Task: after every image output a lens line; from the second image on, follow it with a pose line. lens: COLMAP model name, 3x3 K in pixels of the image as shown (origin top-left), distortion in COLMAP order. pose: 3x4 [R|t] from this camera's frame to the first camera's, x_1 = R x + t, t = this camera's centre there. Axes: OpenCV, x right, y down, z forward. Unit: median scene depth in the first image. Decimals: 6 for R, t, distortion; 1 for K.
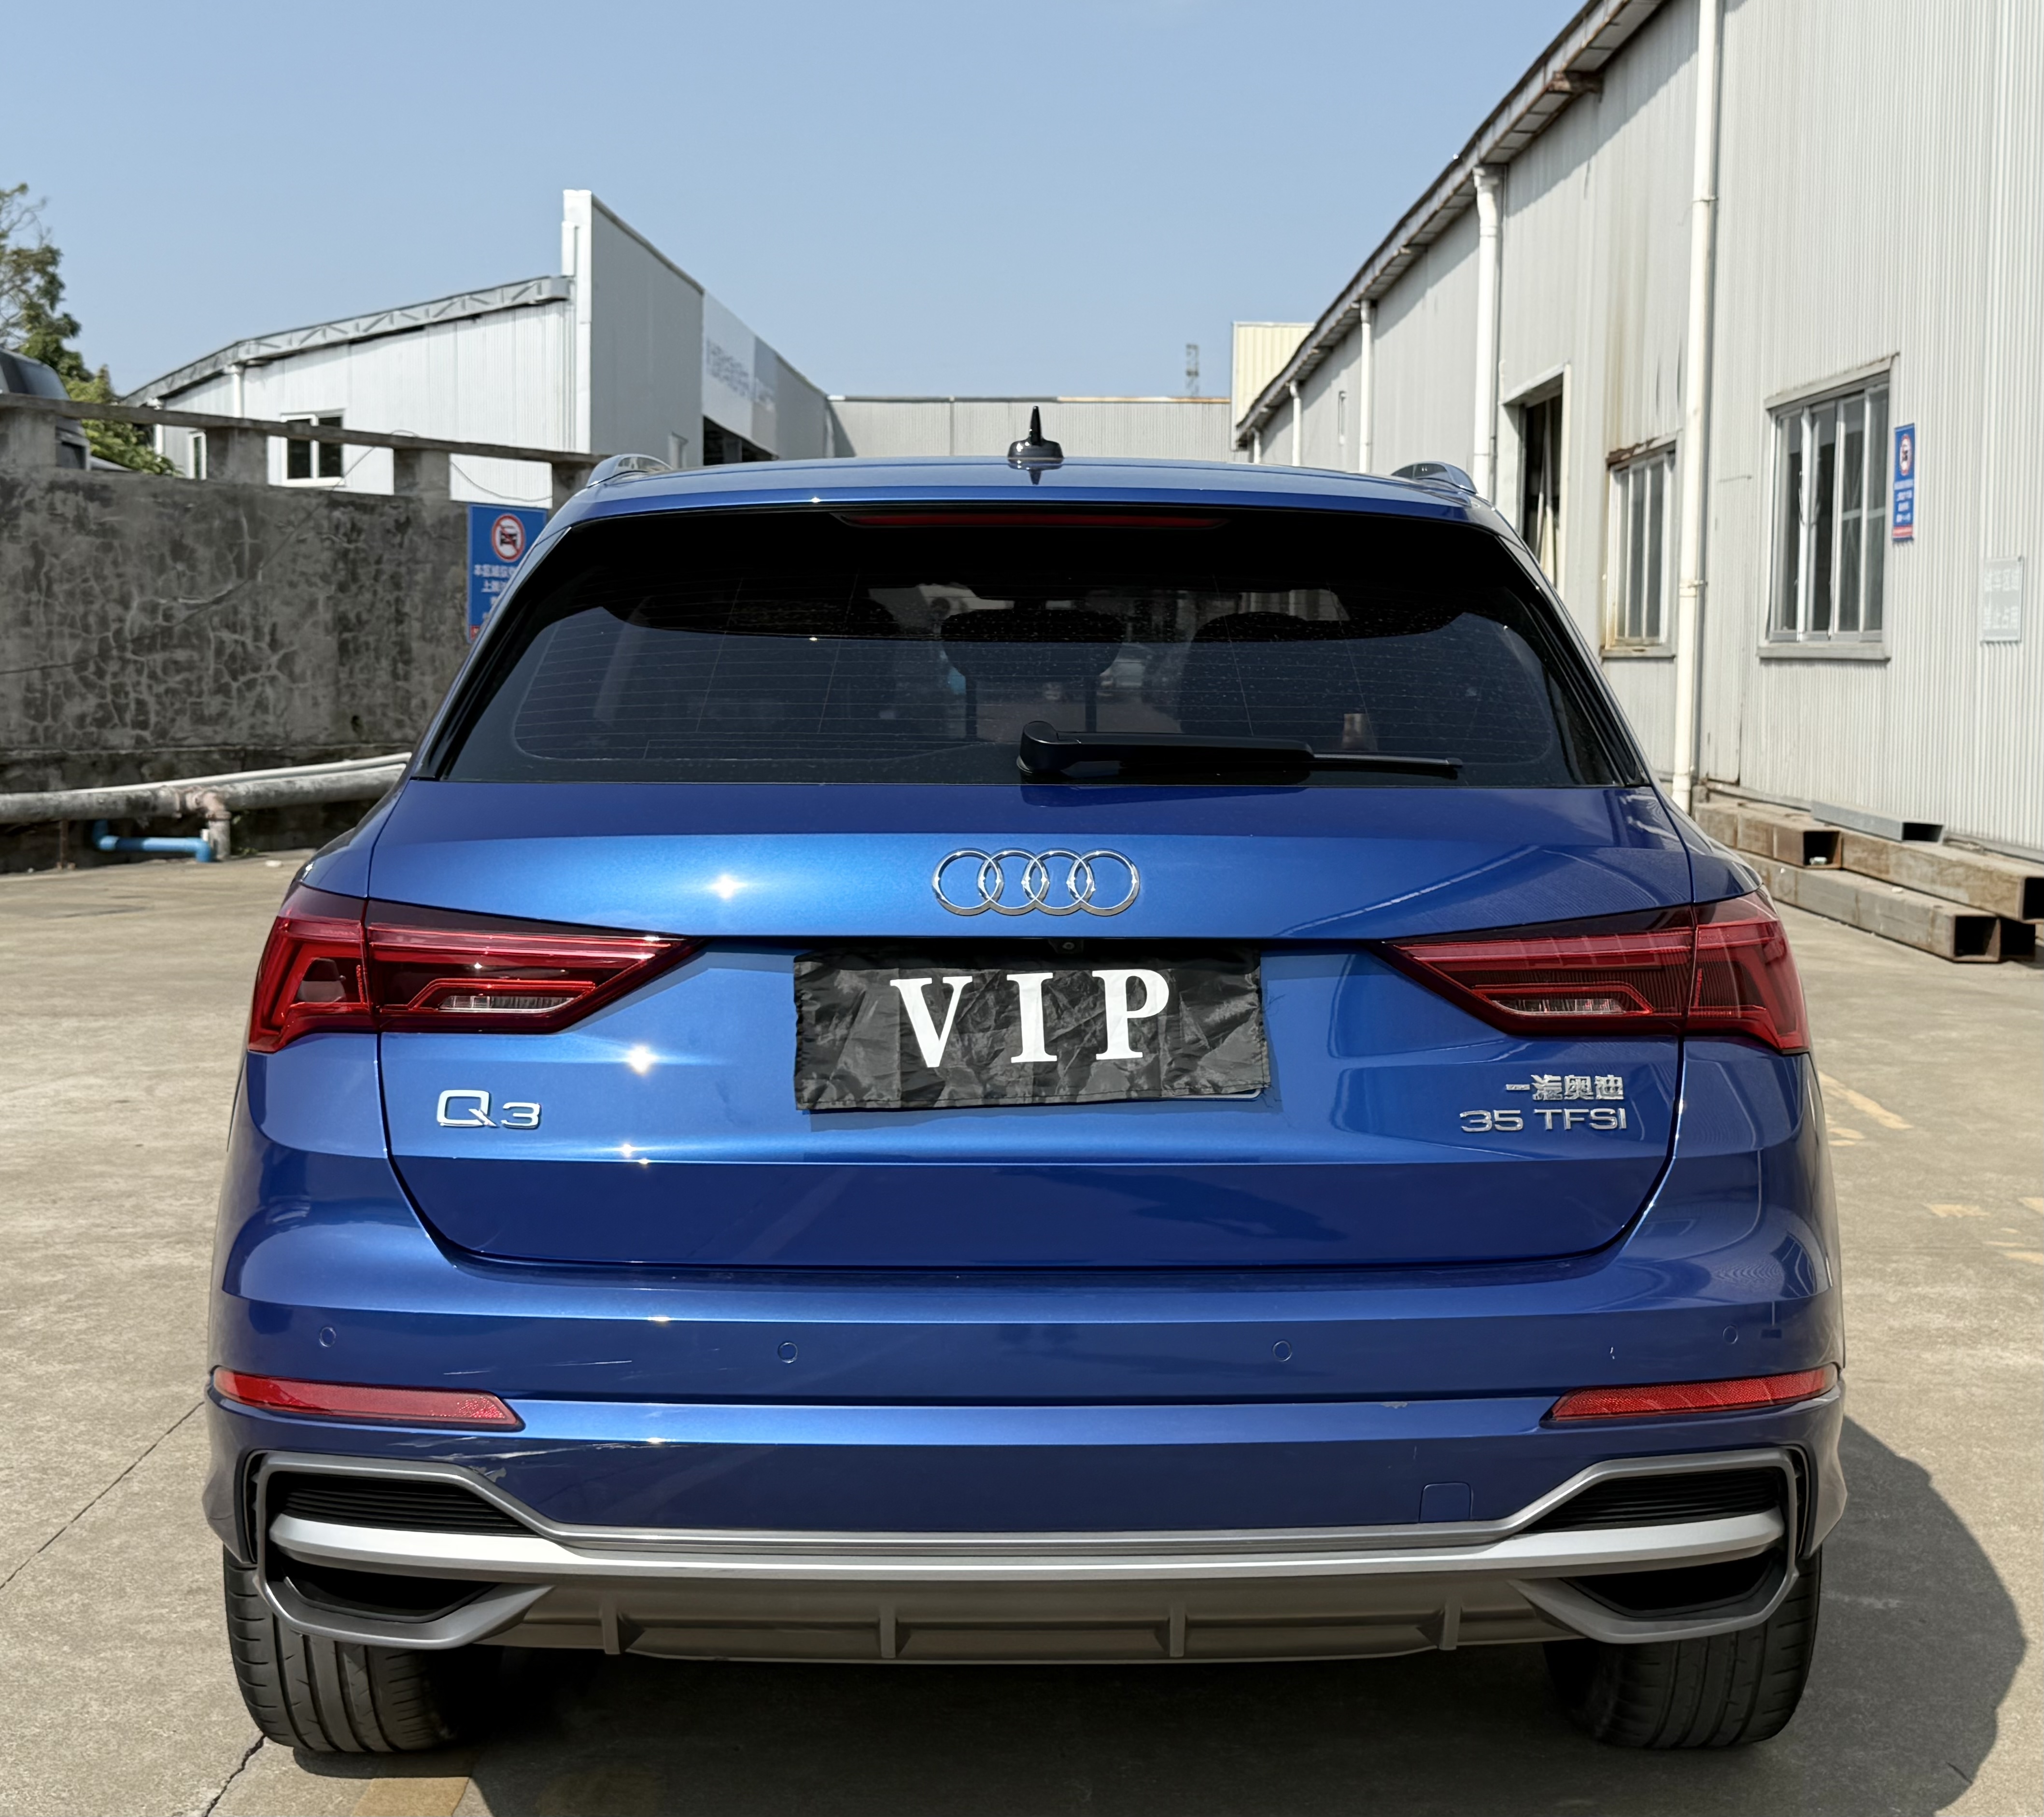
lens RADIAL K [[3139.2, 0, 1022.0], [0, 3139.2, 908.5], [0, 0, 1]] dist [0.054643, 0.215550]
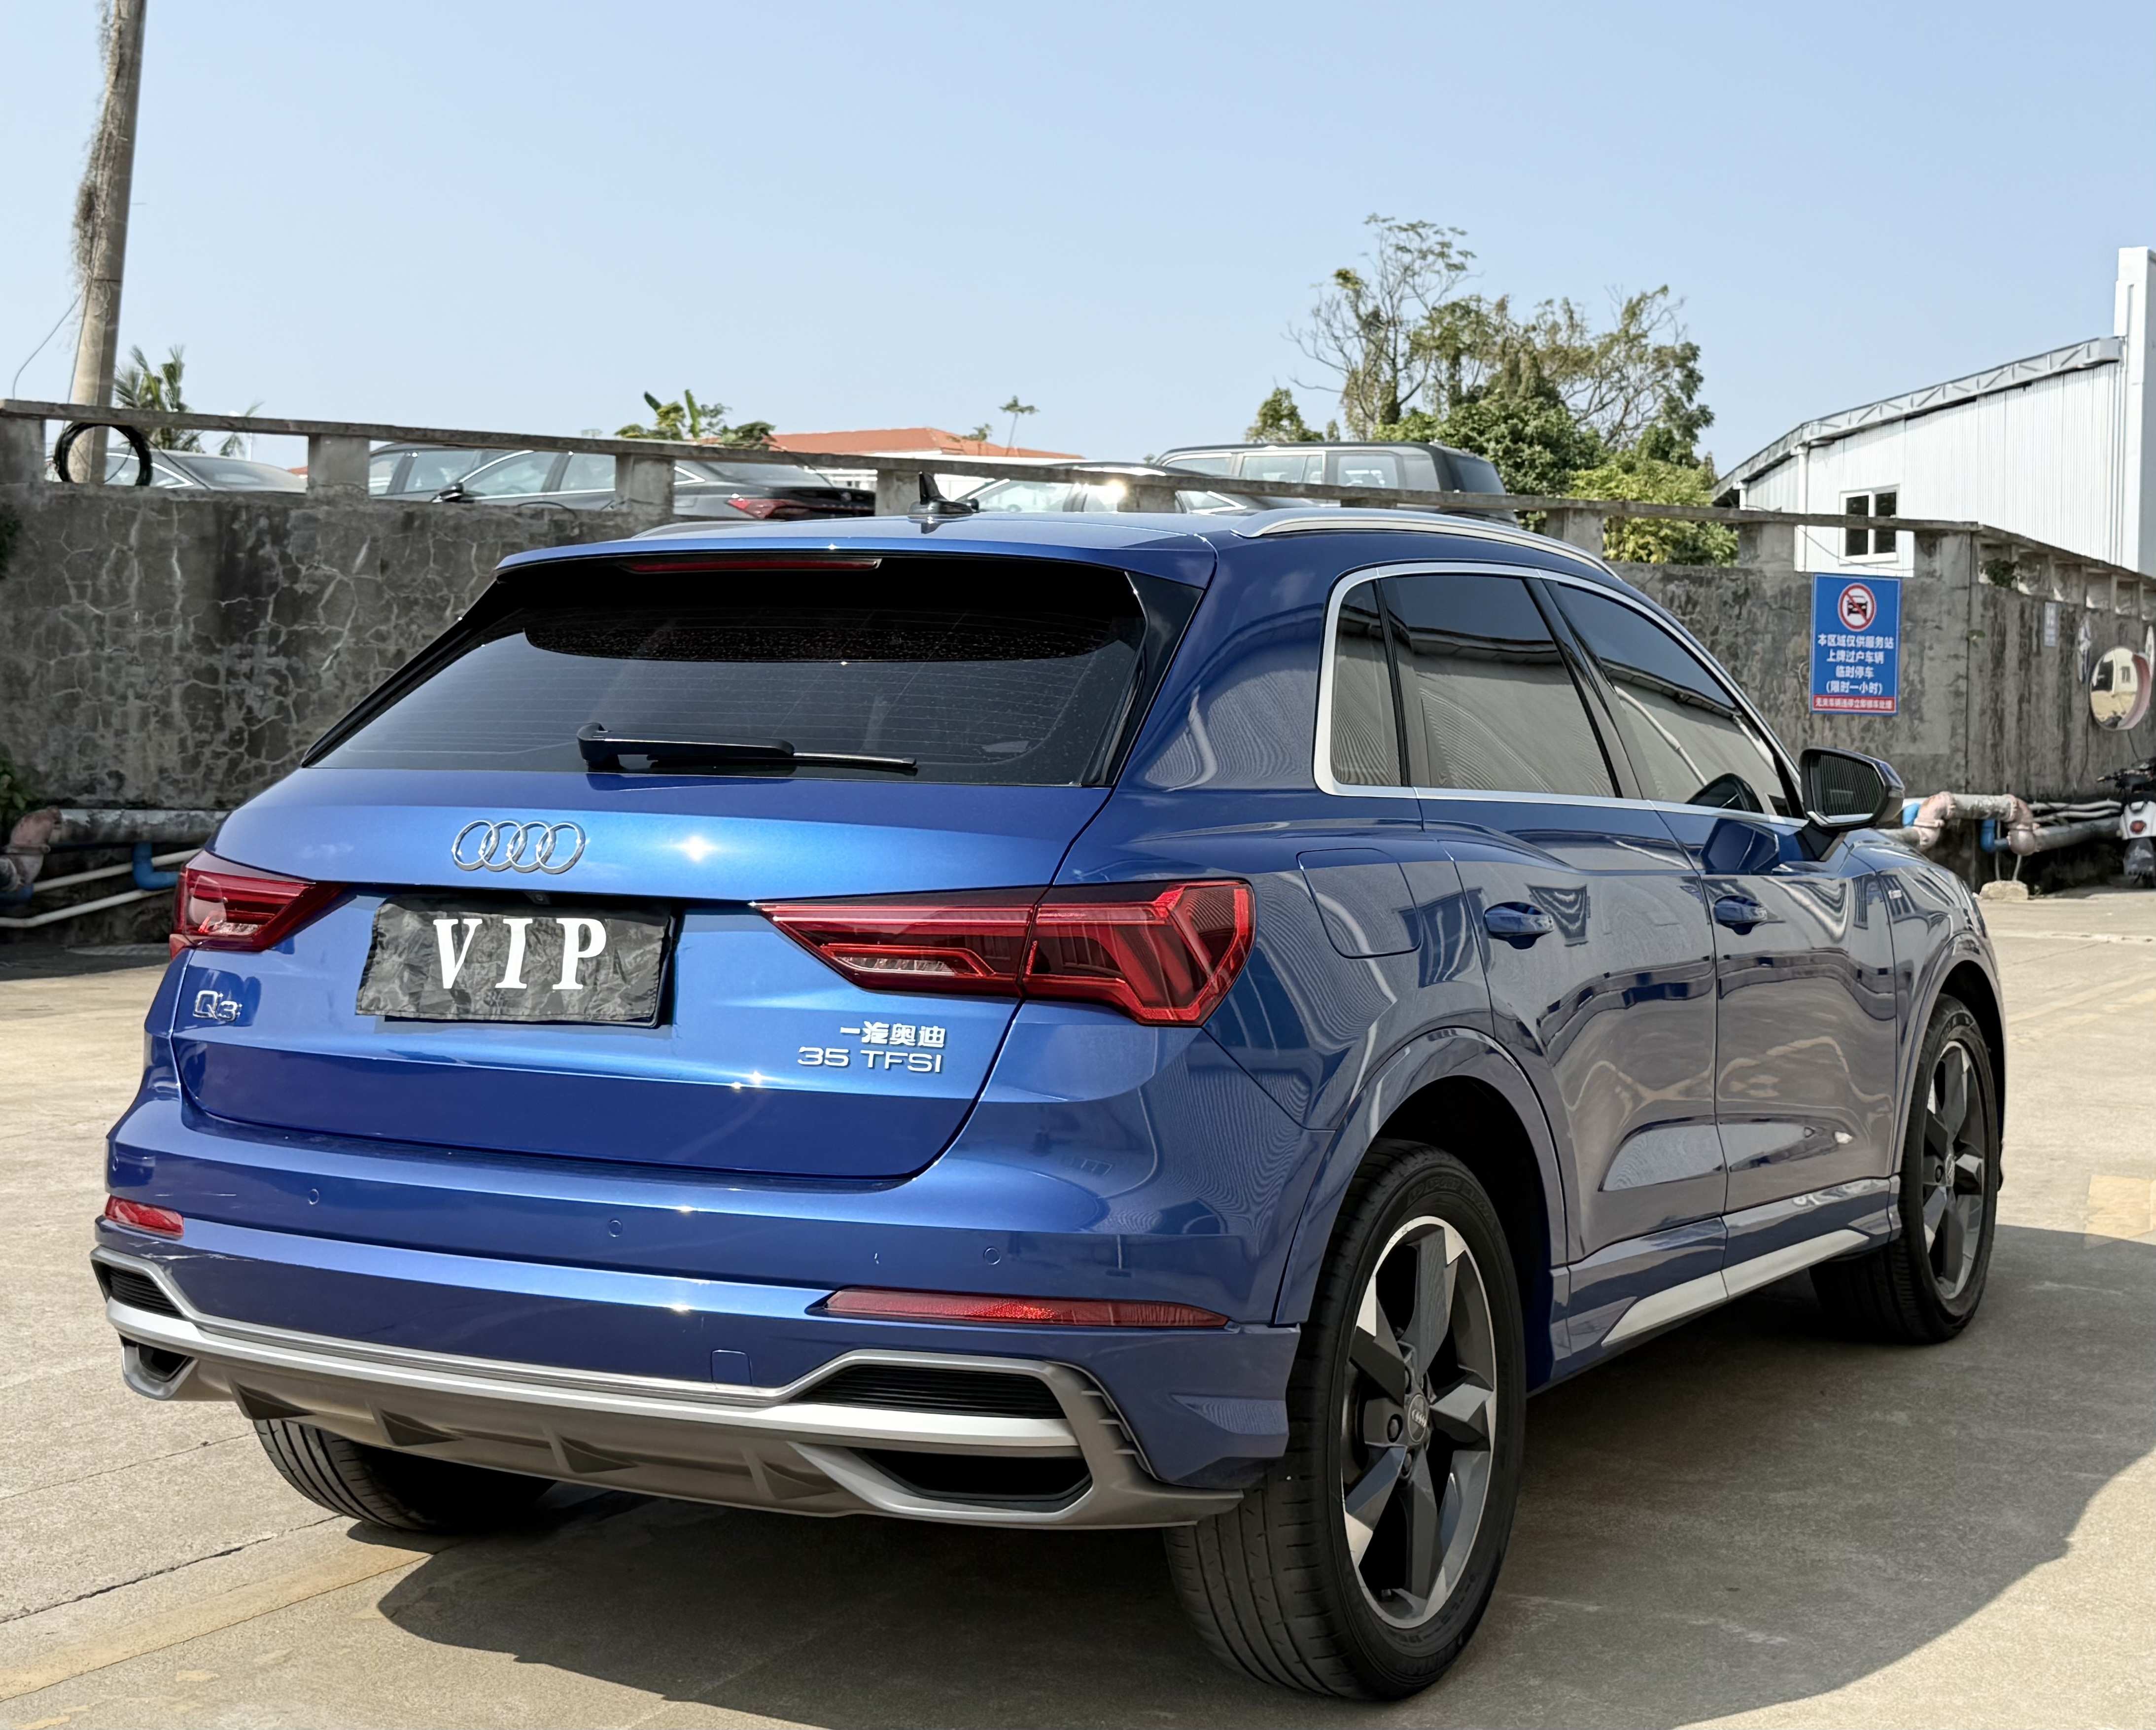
lens RADIAL K [[3209.6, 0, 1078.0], [0, 3209.6, 865.0], [0, 0, 1]] dist [0.055290, 0.144876]
pose [[0.853157, 0.026916, -0.520959, 0.164632], [-0.048525, 0.998433, -0.027882, 0.004601], [0.519392, 0.049068, 0.853126, 0.002015]]
